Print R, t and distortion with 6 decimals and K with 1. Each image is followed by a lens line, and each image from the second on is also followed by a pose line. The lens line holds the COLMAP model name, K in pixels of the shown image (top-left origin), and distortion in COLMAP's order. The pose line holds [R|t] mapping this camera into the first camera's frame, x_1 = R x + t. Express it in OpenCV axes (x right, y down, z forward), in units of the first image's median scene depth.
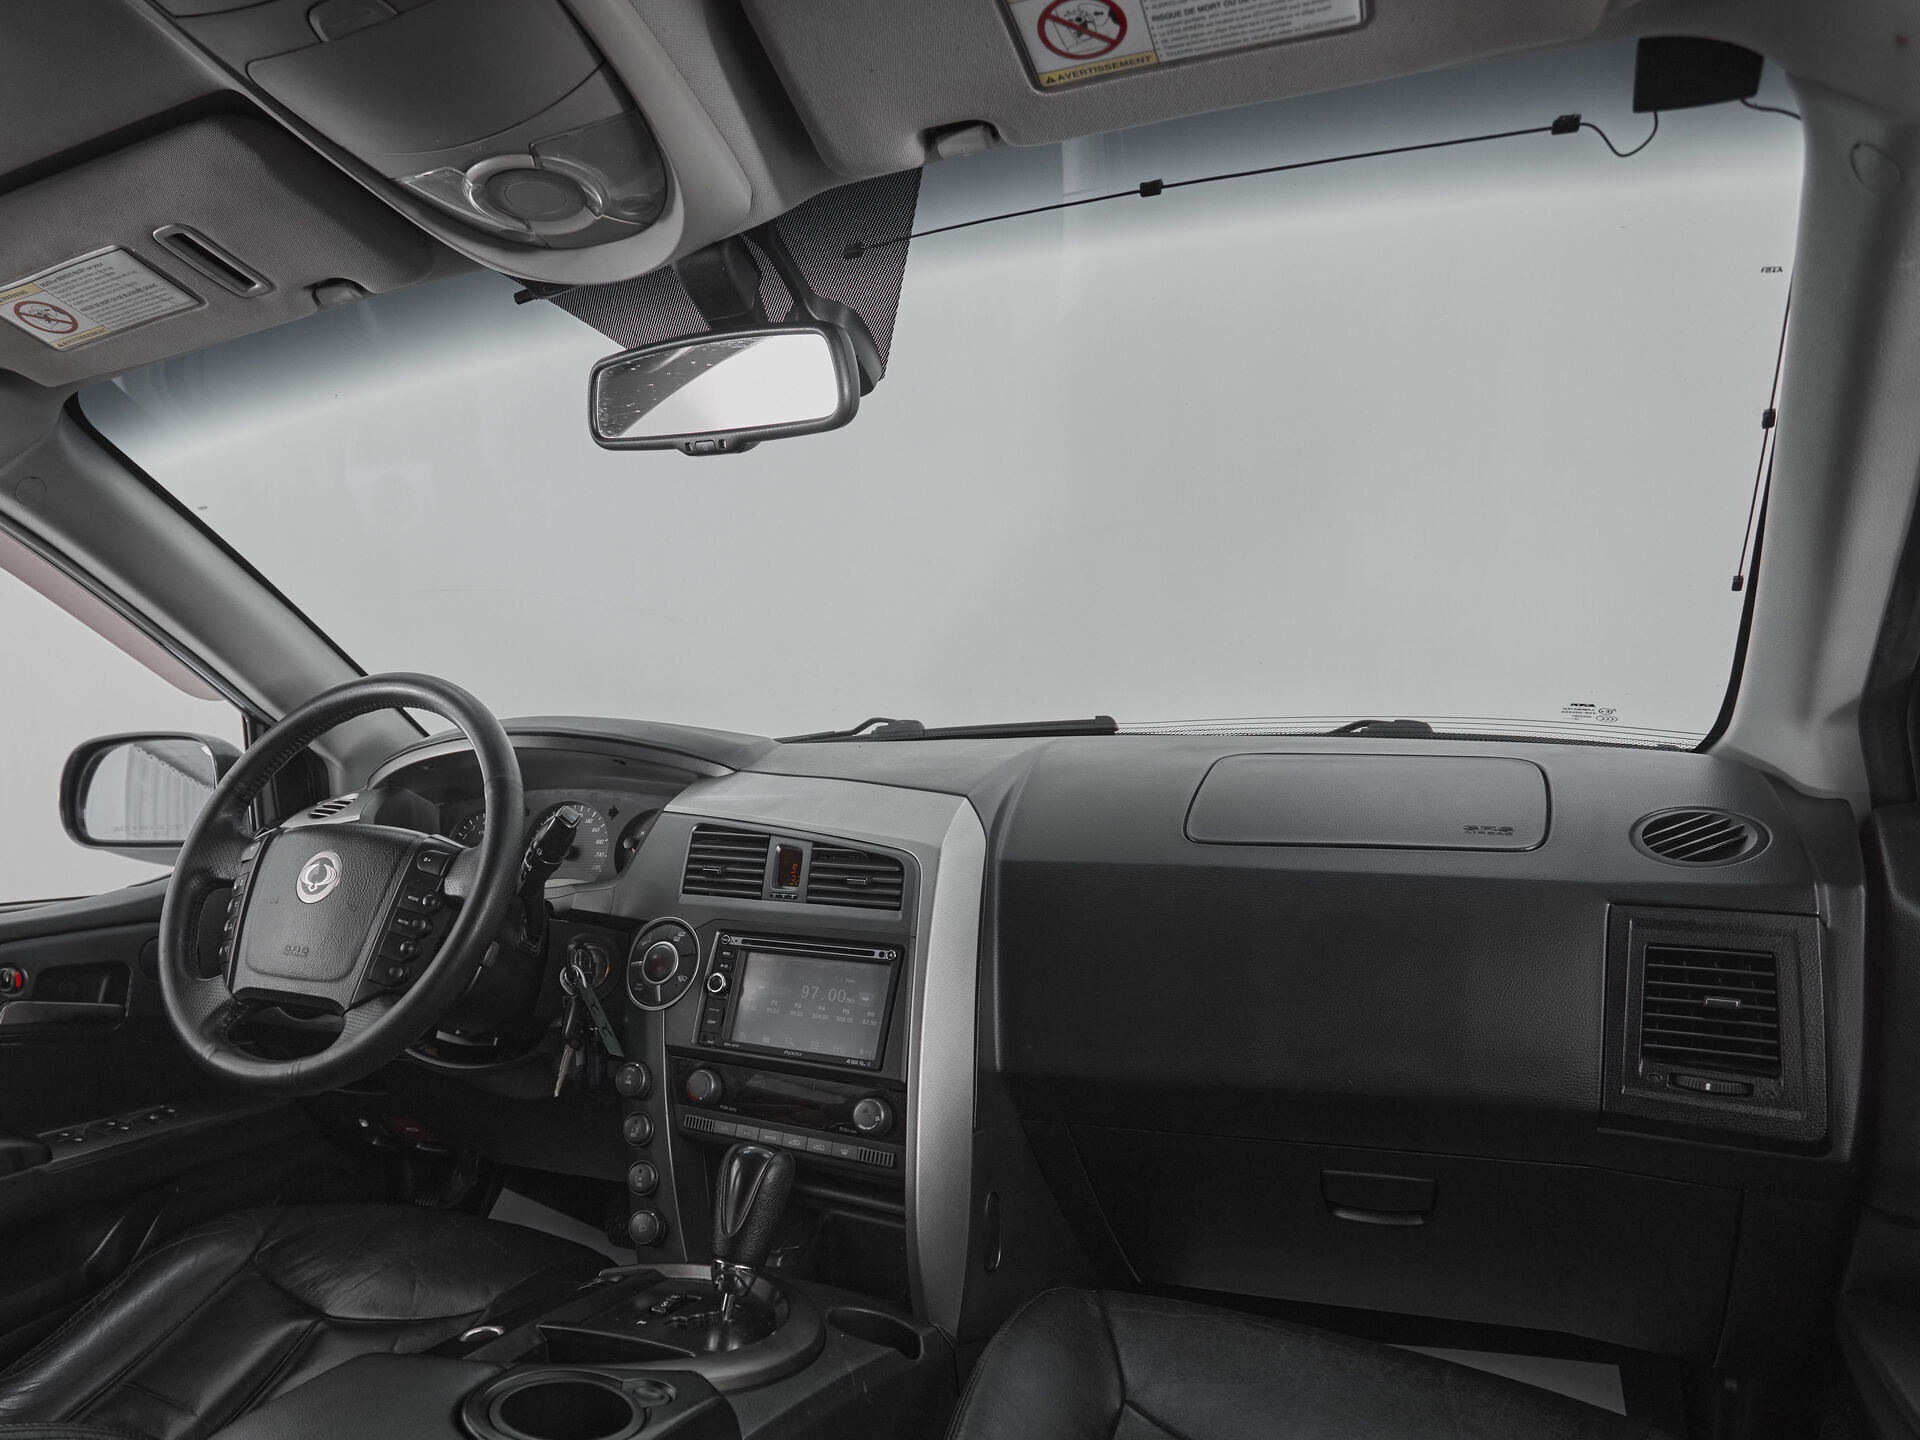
lens RADIAL K [[1018.6, 0, 846.0], [0, 1018.6, 740.6], [0, 0, 1]] dist [-0.000403, -0.001081]
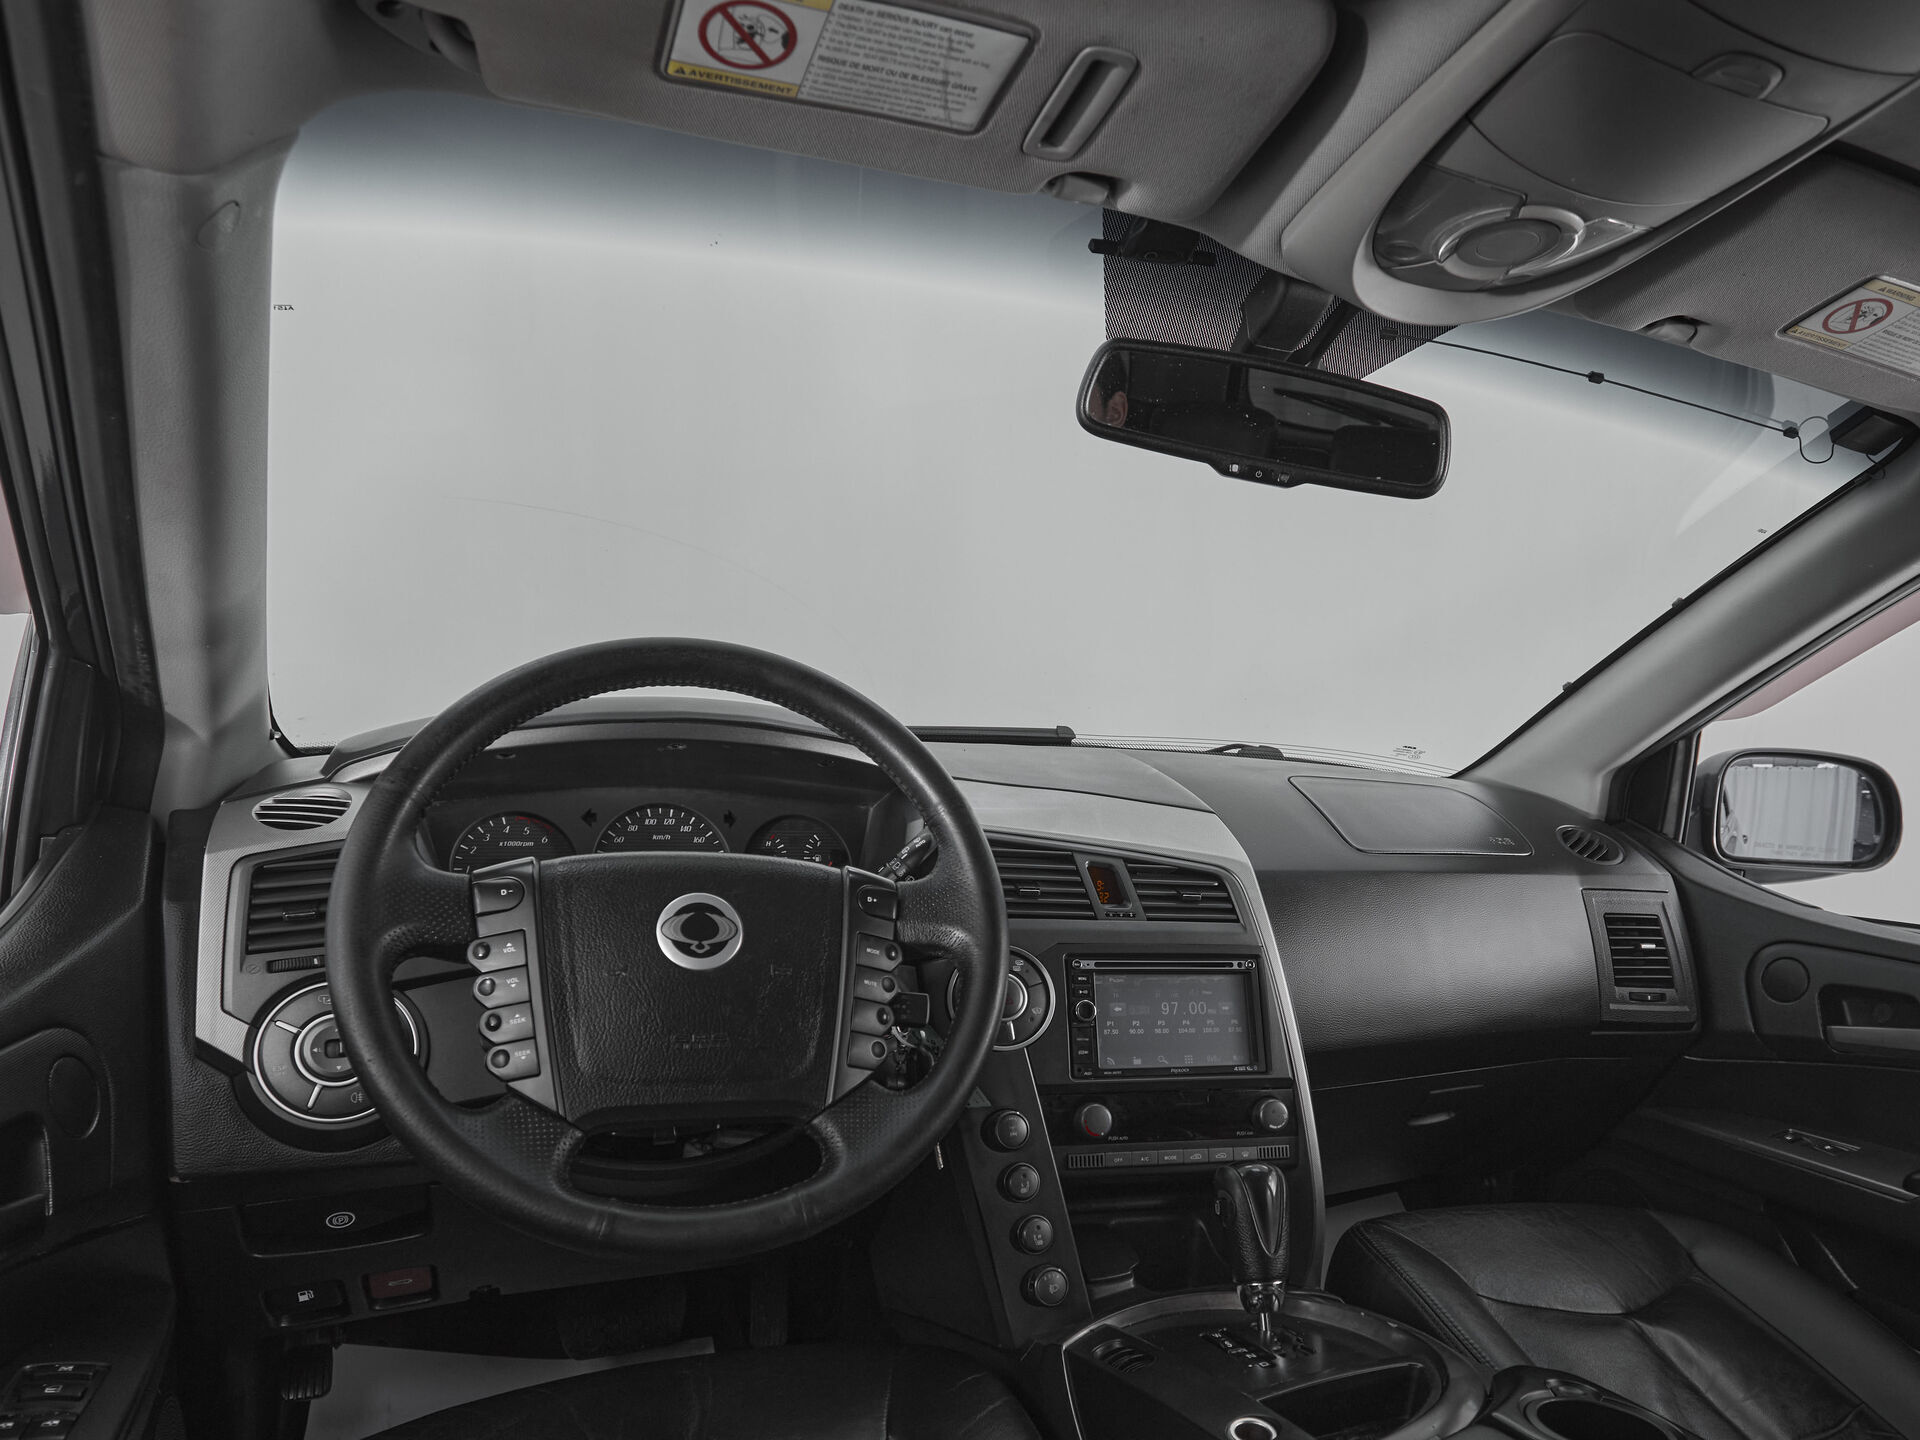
lens RADIAL K [[1024.6, 0, 906.1], [0, 1024.6, 723.2], [0, 0, 1]] dist [-0.000668, -0.000253]
pose [[0.762636, 0.054746, 0.644507, -0.910914], [-0.066395, 0.997774, -0.006190, -0.014201], [-0.643412, -0.038072, 0.764573, 0.394081]]
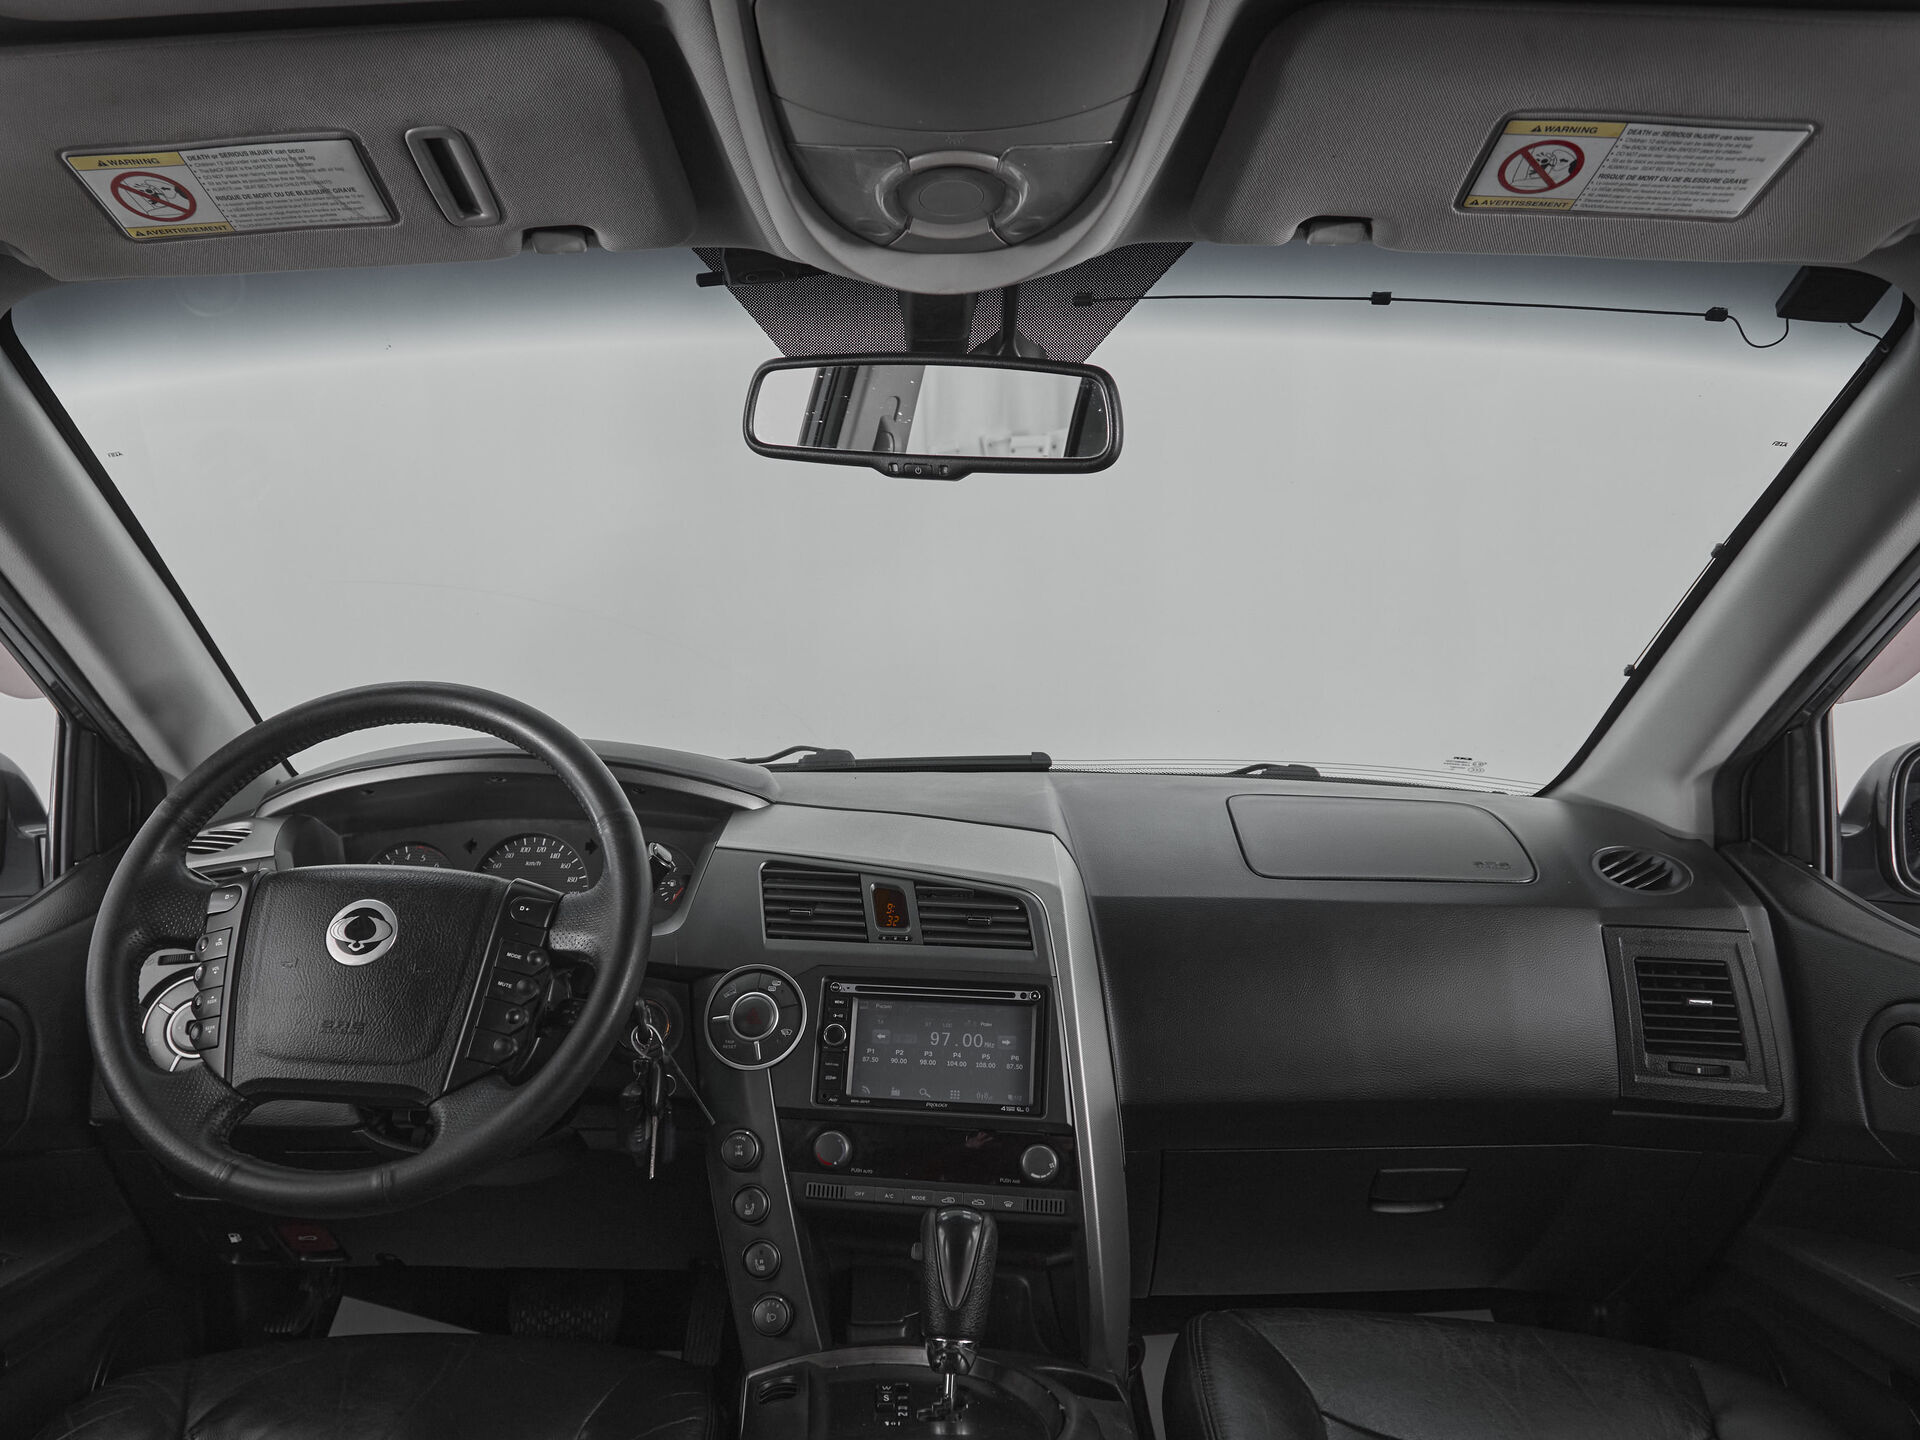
lens RADIAL K [[1024.0, 0, 828.4], [0, 1024.0, 718.0], [0, 0, 1]] dist [-0.002304, 0.000574]
pose [[0.942235, 0.039987, 0.332556, -0.466418], [-0.026095, 0.998594, -0.046139, -0.007942], [-0.333934, 0.034796, 0.941954, 0.114059]]
